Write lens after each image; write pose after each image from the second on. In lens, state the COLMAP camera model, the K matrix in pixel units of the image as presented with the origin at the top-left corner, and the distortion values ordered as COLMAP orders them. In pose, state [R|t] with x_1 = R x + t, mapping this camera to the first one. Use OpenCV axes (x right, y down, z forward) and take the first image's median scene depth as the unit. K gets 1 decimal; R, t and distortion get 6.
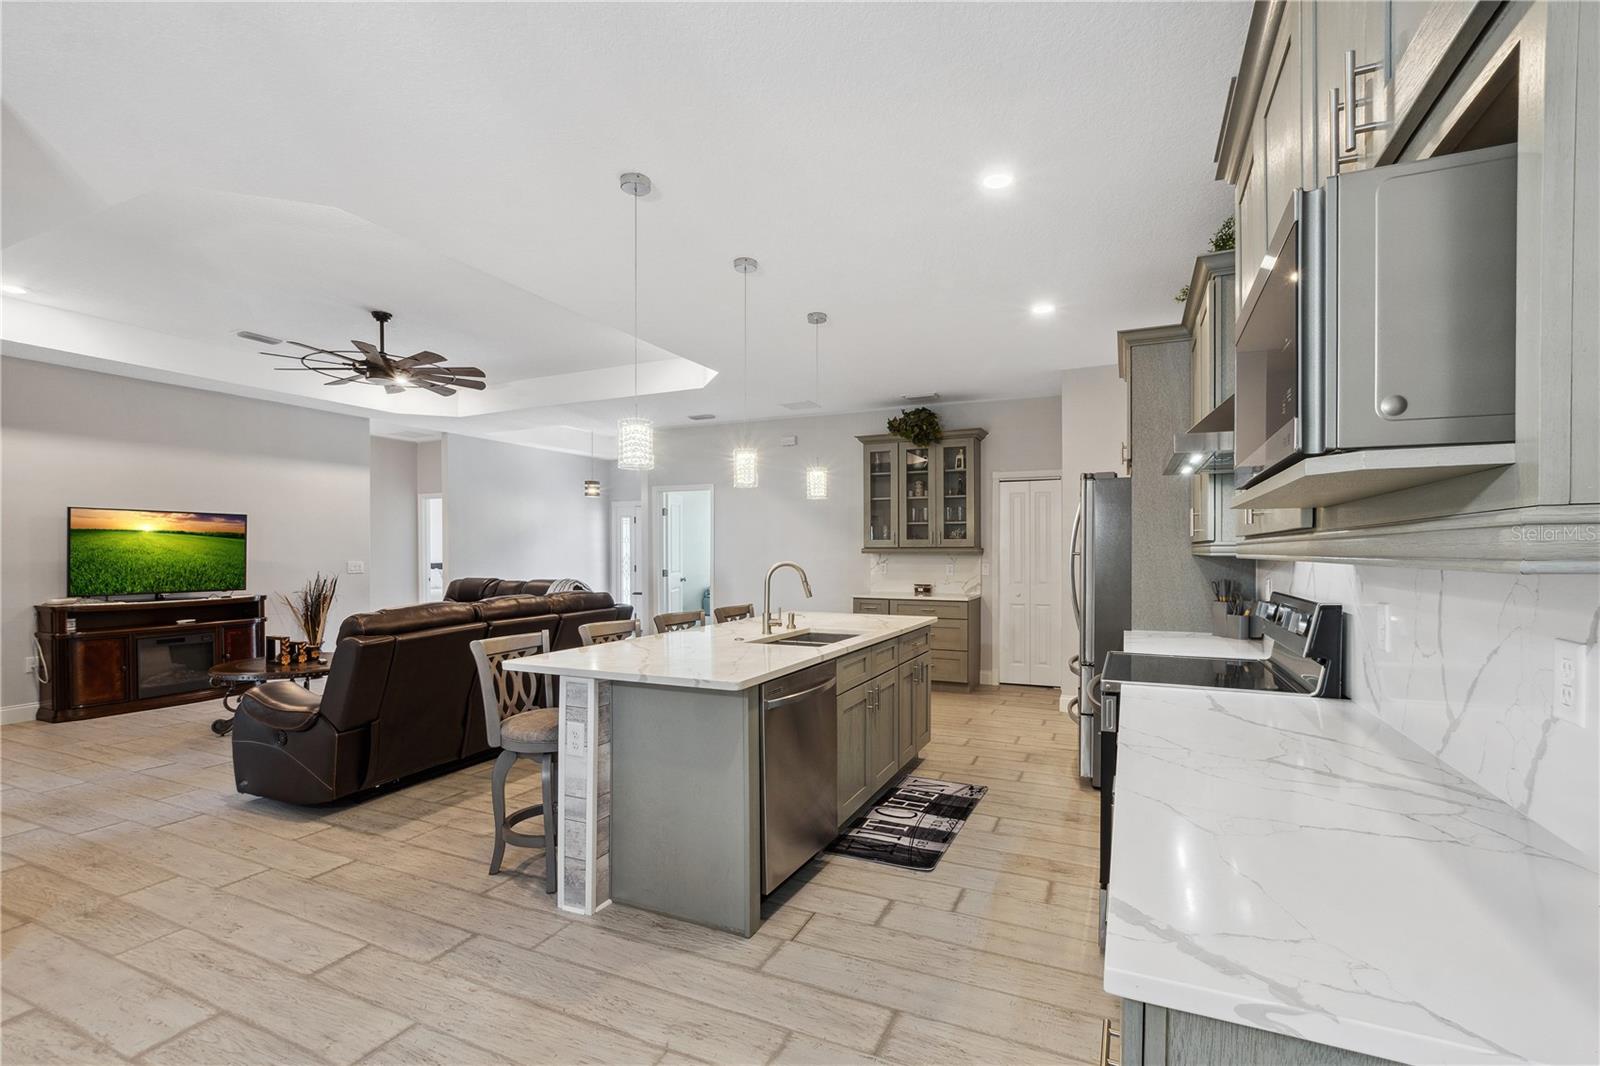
lens RADIAL K [[700.6, 0, 810.3], [0, 700.6, 567.2], [0, 0, 1]] dist [-0.001630, 0.000655]
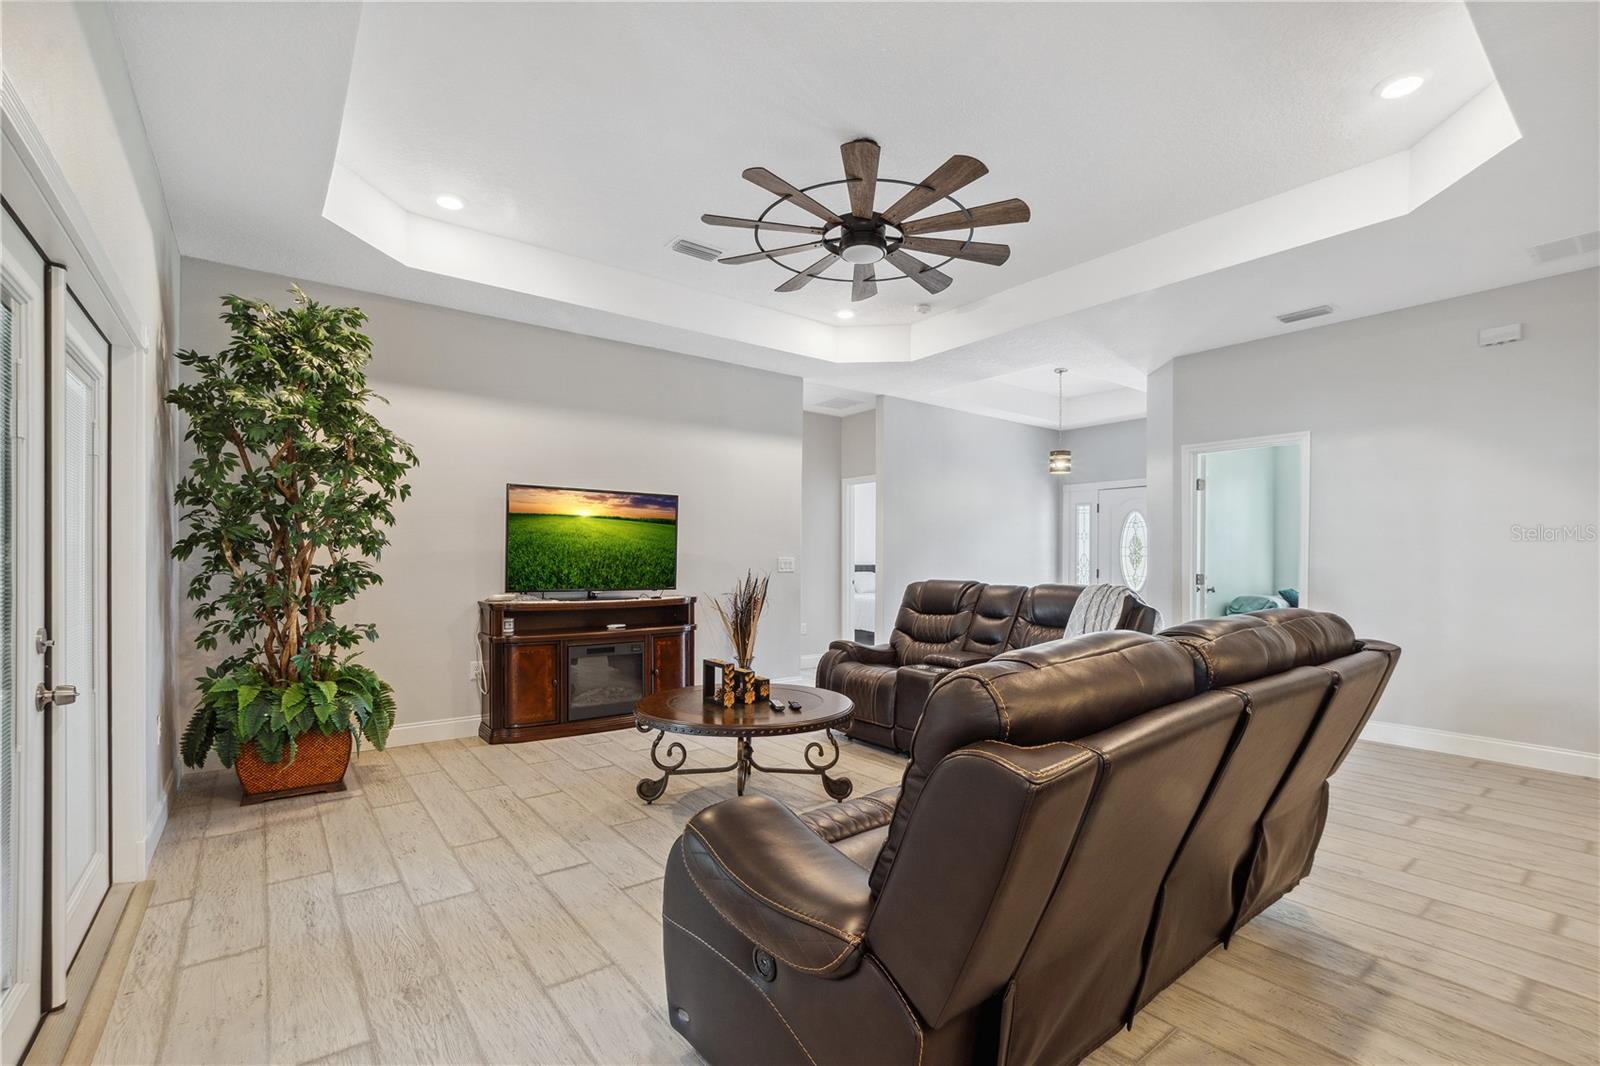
lens RADIAL K [[700.6, 0, 810.3], [0, 700.6, 567.2], [0, 0, 1]] dist [-0.001630, 0.000655]
pose [[0.887375, 0.008784, -0.460966, -0.332452], [-0.016837, 0.999769, -0.013360, 0.016798], [0.460742, 0.019616, 0.887317, 0.396495]]
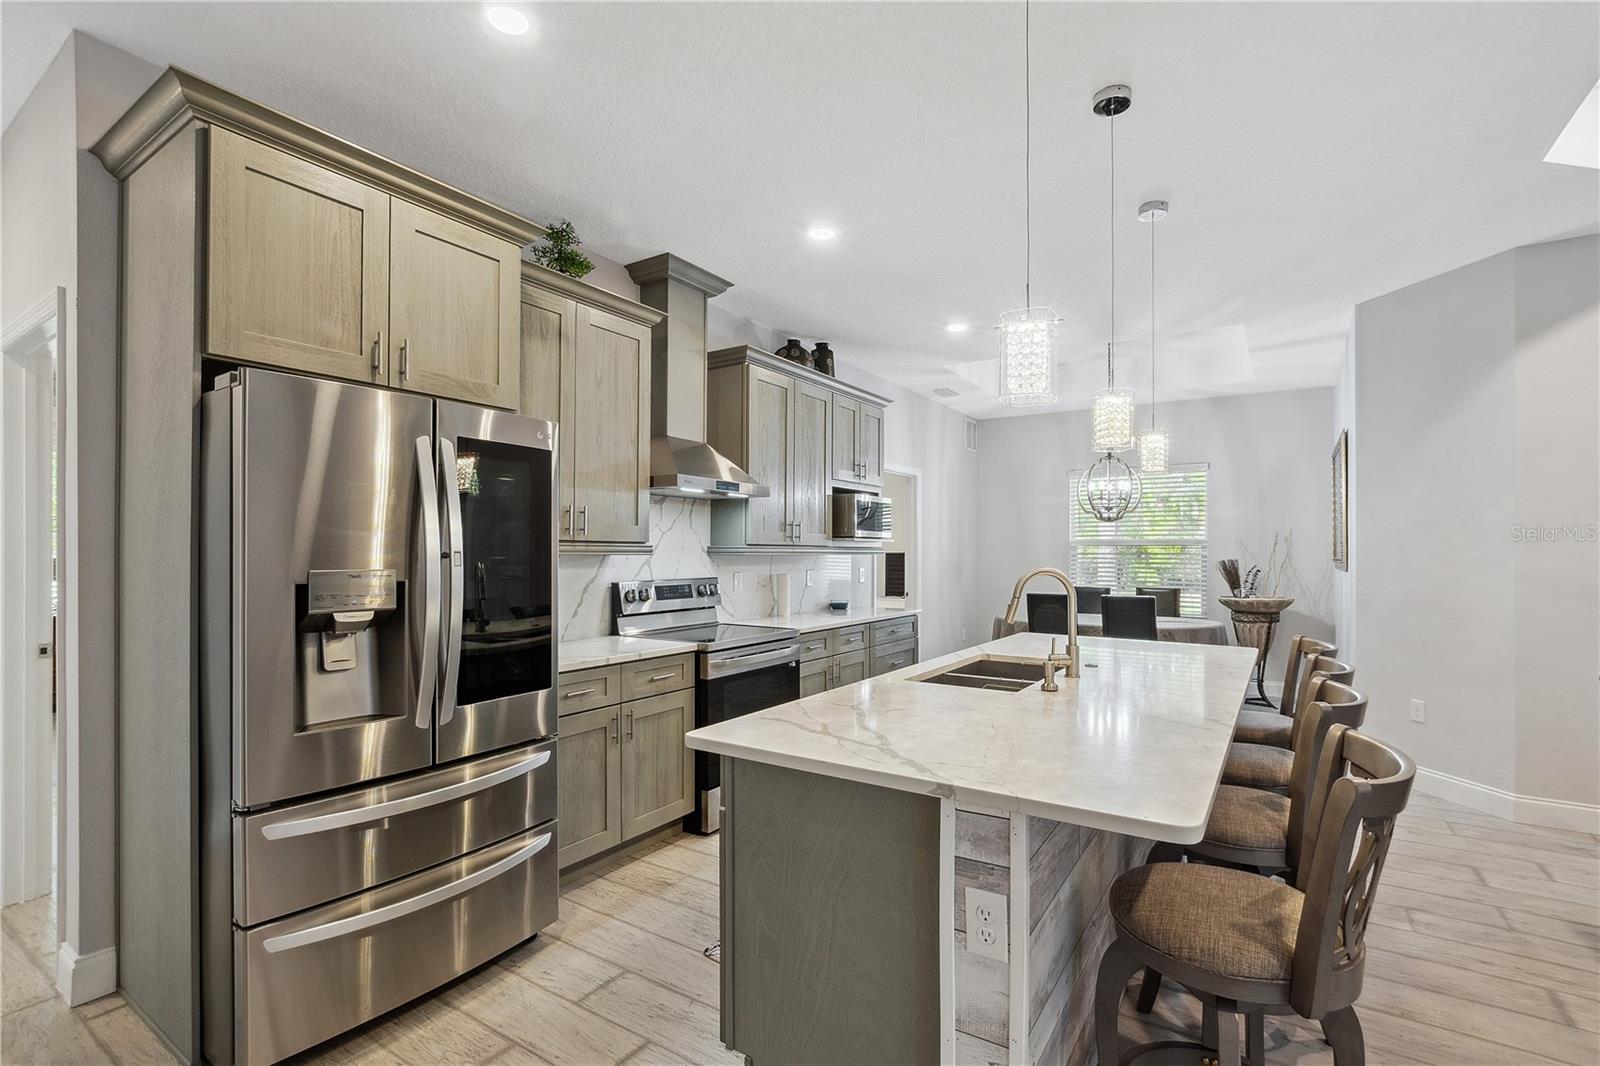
lens RADIAL K [[714.5, 0, 819.2], [0, 714.5, 547.1], [0, 0, 1]] dist [-0.004249, 0.000304]
pose [[-0.989106, 0.001704, 0.147196, 0.044553], [0.003362, 0.999934, 0.011016, -0.023045], [-0.147168, 0.011391, -0.989046, 1.059981]]
